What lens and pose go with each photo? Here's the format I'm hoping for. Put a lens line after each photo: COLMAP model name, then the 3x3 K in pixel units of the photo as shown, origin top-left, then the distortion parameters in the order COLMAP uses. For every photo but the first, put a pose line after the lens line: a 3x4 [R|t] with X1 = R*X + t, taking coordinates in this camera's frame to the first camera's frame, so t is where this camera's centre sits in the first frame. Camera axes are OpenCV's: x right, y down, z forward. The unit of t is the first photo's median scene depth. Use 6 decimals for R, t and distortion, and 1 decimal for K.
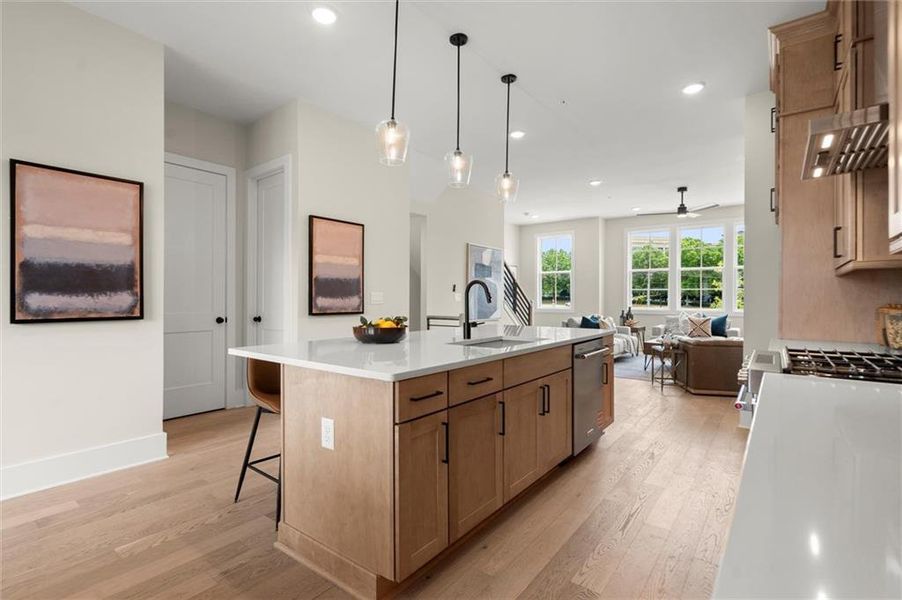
lens RADIAL K [[416.6, 0, 455.4], [0, 416.6, 292.0], [0, 0, 1]] dist [-0.007342, 0.003742]
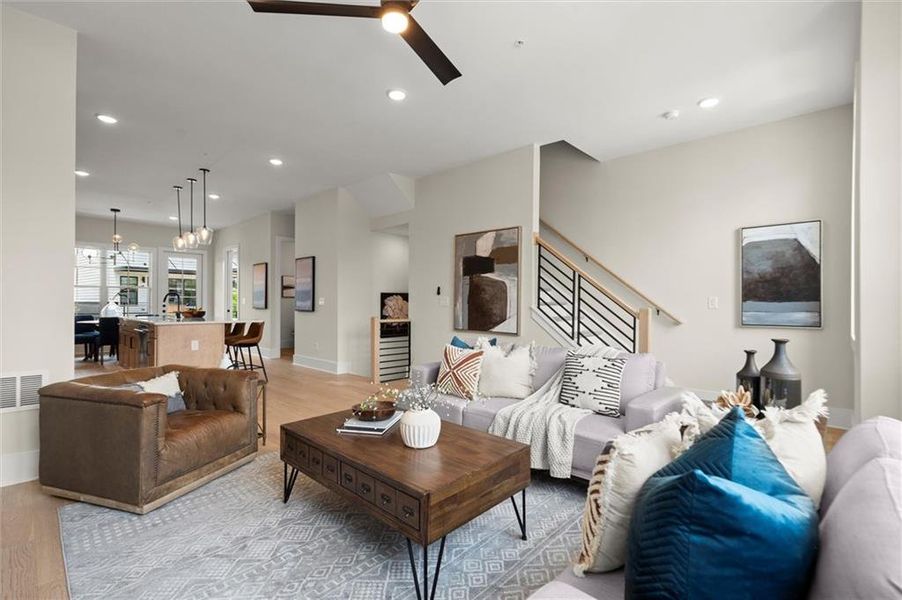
lens RADIAL K [[390.1, 0, 449.4], [0, 390.1, 298.5], [0, 0, 1]] dist [-0.001968, -0.000714]
pose [[-0.090863, -0.023382, -0.995589, 0.880784], [-0.000013, 0.999724, -0.023478, 0.028010], [0.995863, -0.002121, -0.090838, 1.180181]]
